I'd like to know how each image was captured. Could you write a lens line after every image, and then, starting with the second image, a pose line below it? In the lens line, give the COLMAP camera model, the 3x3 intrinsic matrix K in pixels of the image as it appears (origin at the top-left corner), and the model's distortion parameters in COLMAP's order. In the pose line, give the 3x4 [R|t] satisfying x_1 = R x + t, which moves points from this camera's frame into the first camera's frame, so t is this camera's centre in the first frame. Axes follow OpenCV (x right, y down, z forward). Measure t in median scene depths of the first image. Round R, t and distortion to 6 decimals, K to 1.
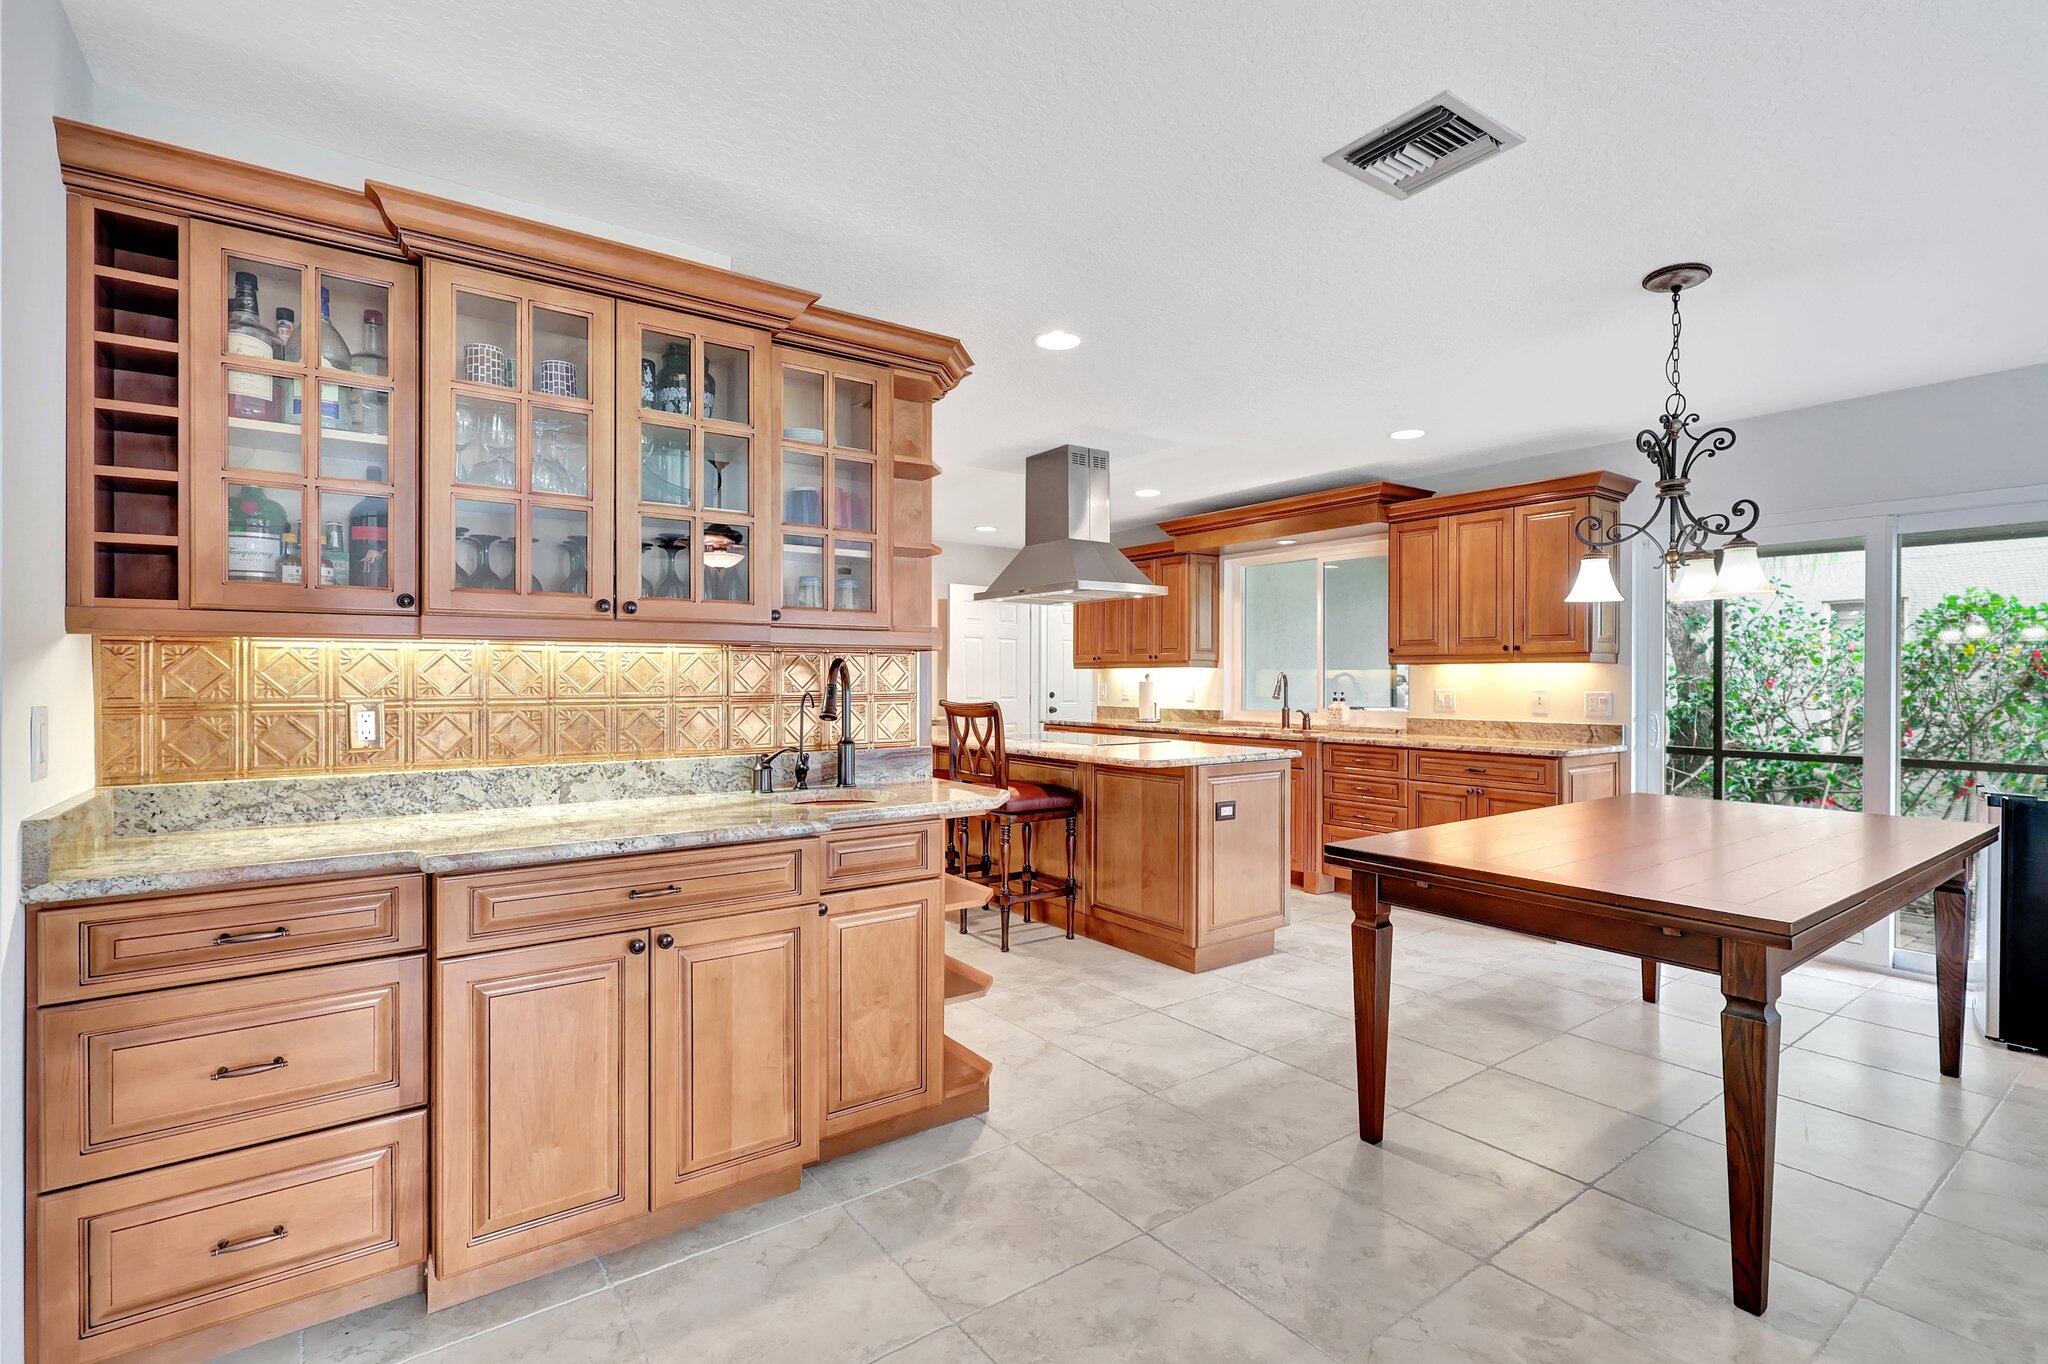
lens RADIAL K [[955.5, 0, 1009.8], [0, 955.5, 686.1], [0, 0, 1]] dist [-0.002079, 0.000648]
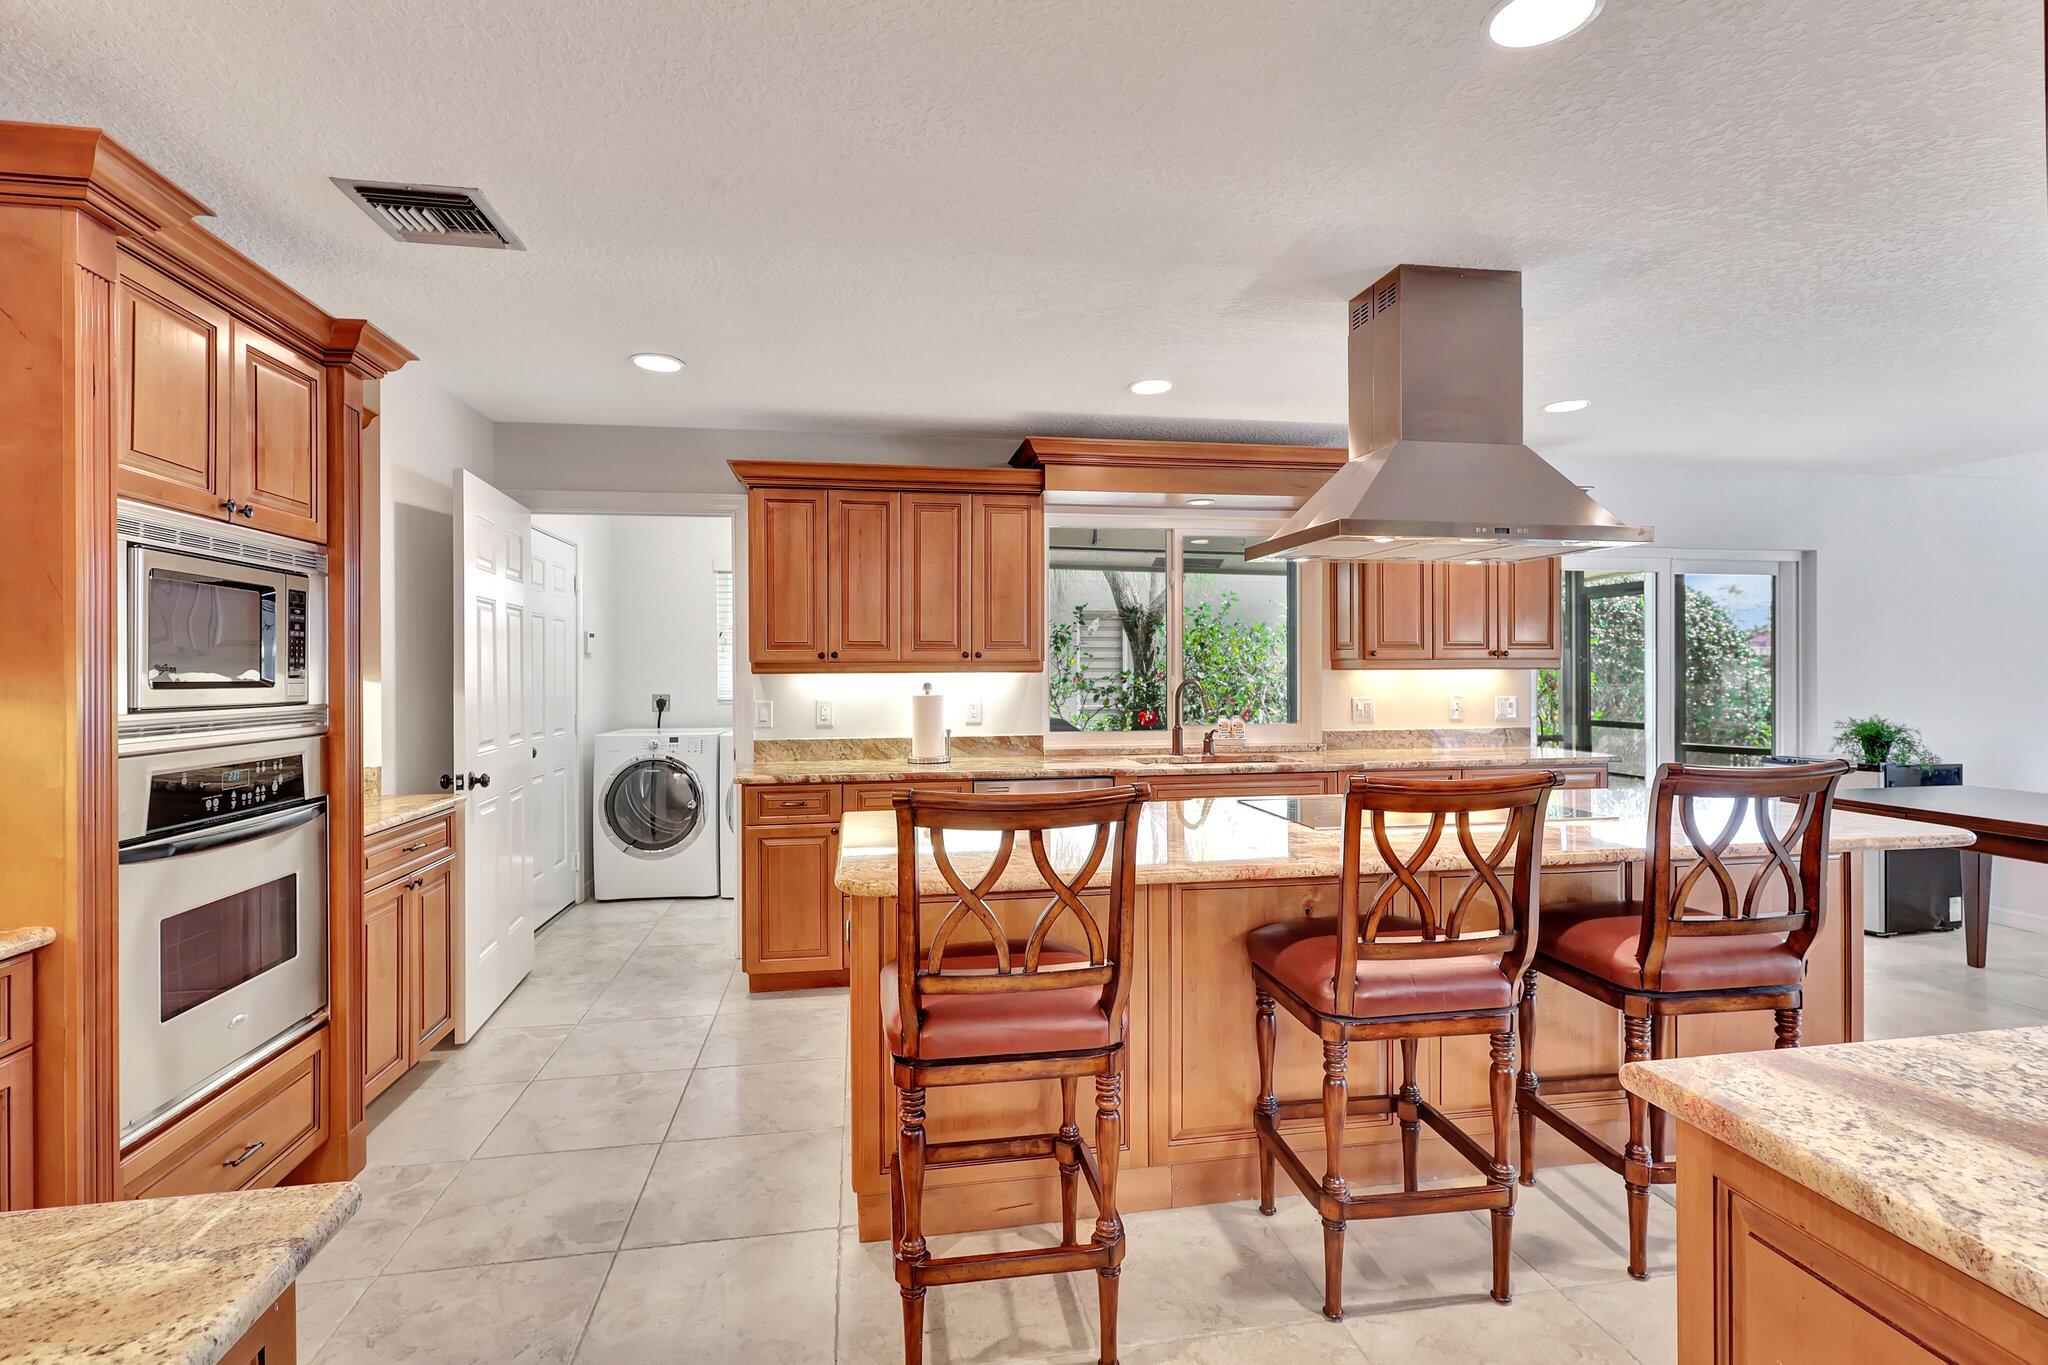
lens RADIAL K [[955.5, 0, 1030.1], [0, 955.5, 684.3], [0, 0, 1]] dist [-0.002079, 0.000648]
pose [[0.443035, -0.016184, 0.896358, -0.736544], [0.011270, 0.999859, 0.012482, -0.036435], [-0.896434, 0.004572, 0.443154, 1.330037]]
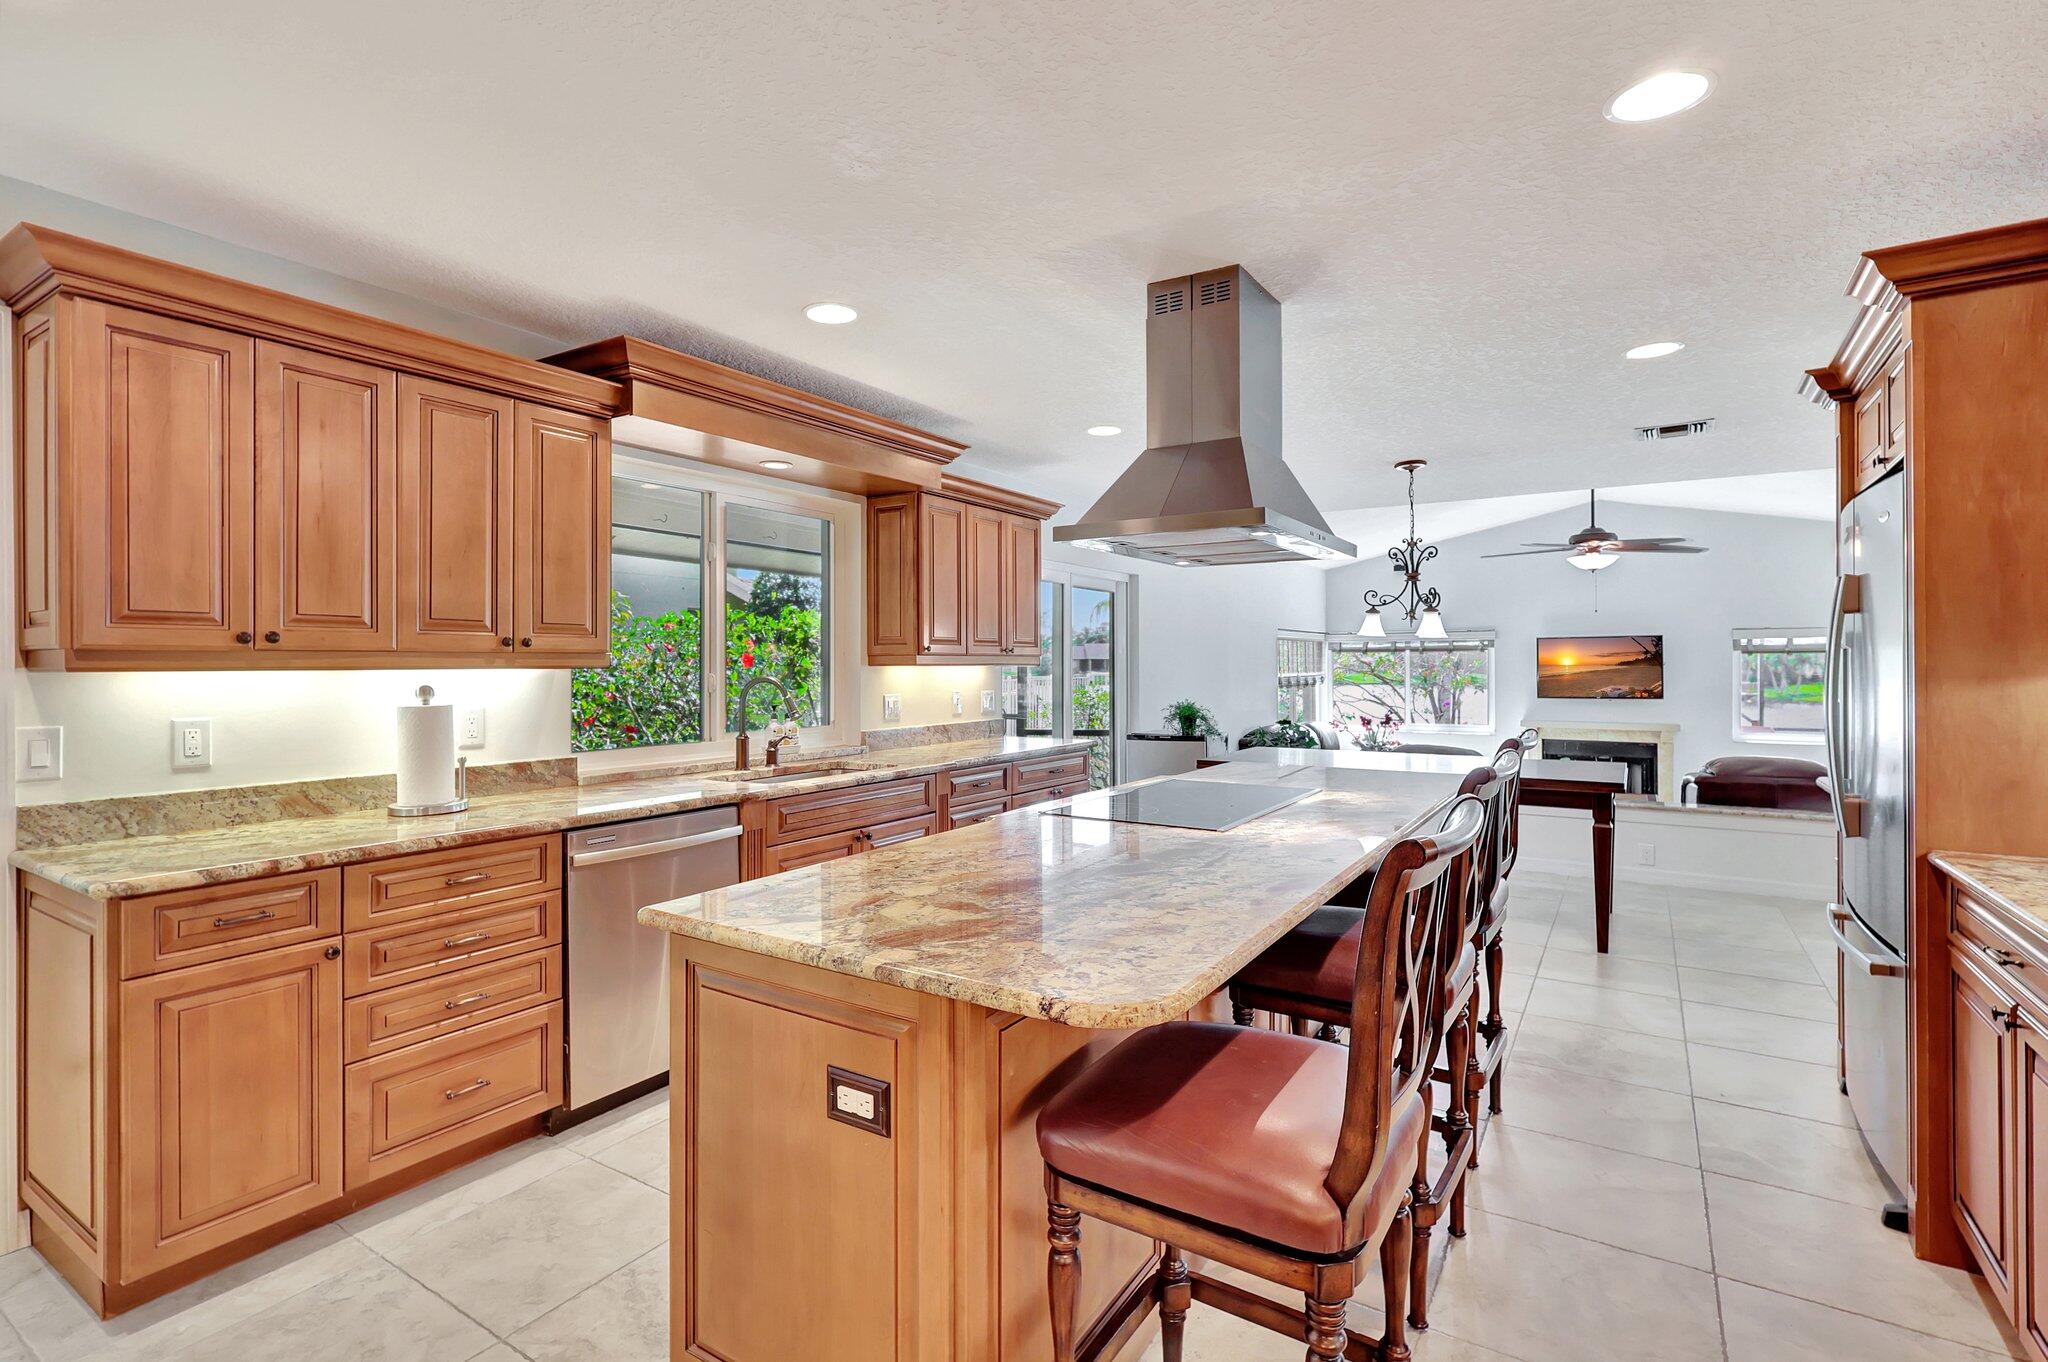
lens RADIAL K [[955.5, 0, 1021.6], [0, 955.5, 674.0], [0, 0, 1]] dist [-0.002079, 0.000648]
pose [[-0.361110, -0.007797, 0.932490, -0.588150], [0.010554, 0.999867, 0.012447, -0.038157], [-0.932463, 0.014336, -0.360980, 1.811814]]
